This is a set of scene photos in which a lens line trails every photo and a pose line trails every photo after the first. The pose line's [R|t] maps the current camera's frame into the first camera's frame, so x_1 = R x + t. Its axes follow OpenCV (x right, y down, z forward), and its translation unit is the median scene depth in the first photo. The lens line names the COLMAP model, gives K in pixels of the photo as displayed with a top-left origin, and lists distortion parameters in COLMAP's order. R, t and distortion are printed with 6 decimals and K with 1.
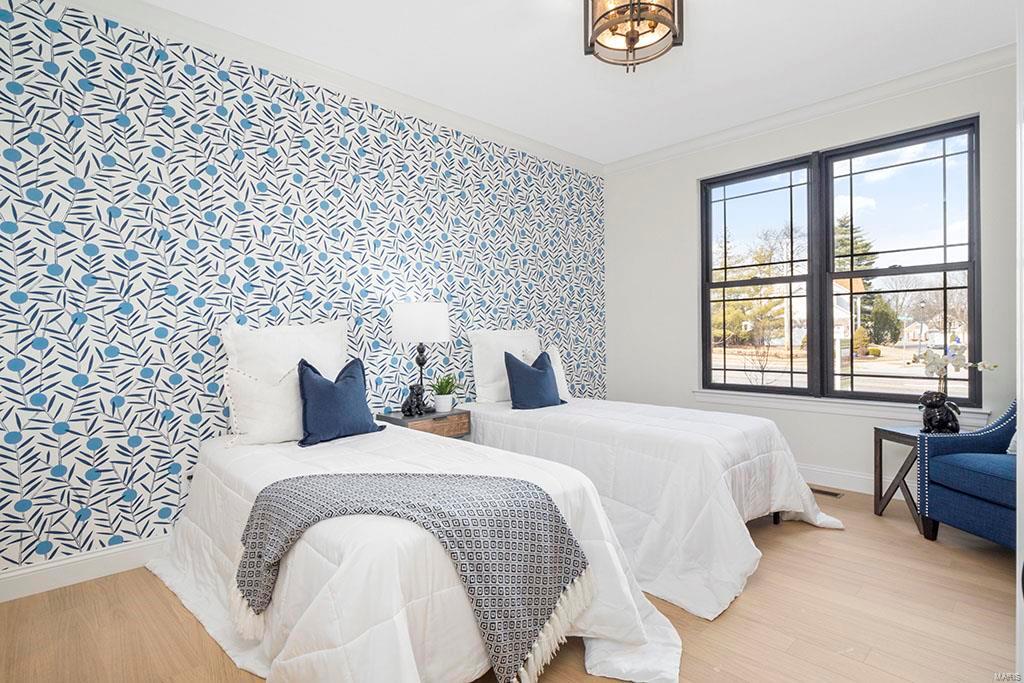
lens RADIAL K [[526.4, 0, 519.8], [0, 526.4, 340.4], [0, 0, 1]] dist [-0.001117, -0.000449]
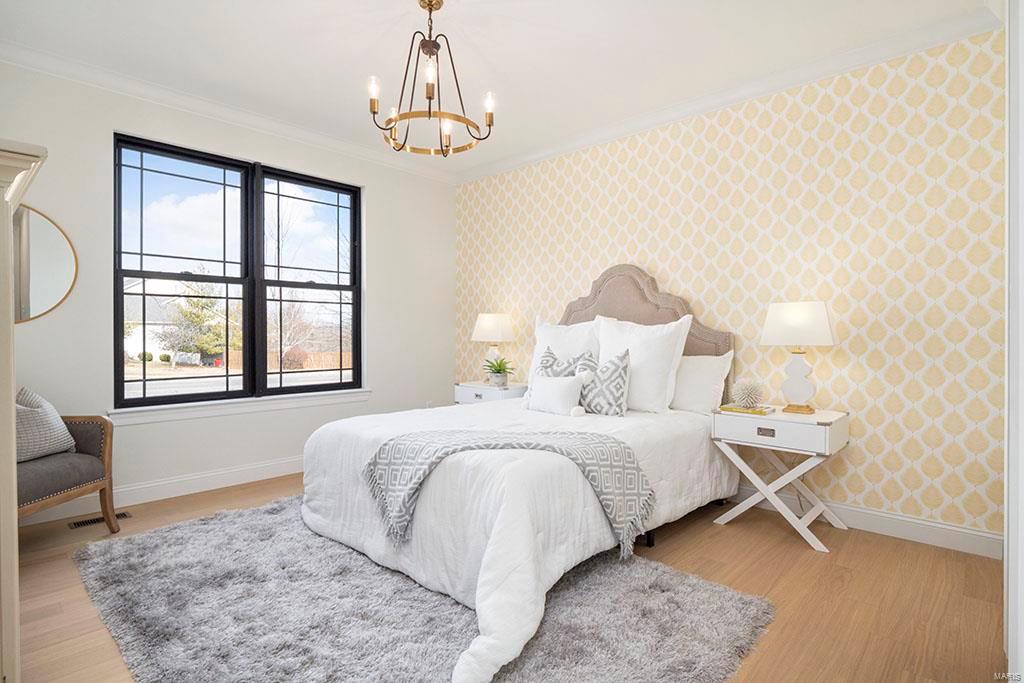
lens RADIAL K [[526.4, 0, 519.7], [0, 526.4, 334.5], [0, 0, 1]] dist [-0.001117, -0.000449]
pose [[-0.053351, 0.008792, 0.998537, -0.494805], [0.012124, 0.999893, -0.008157, -0.000883], [-0.998502, 0.011671, -0.053452, 0.519768]]
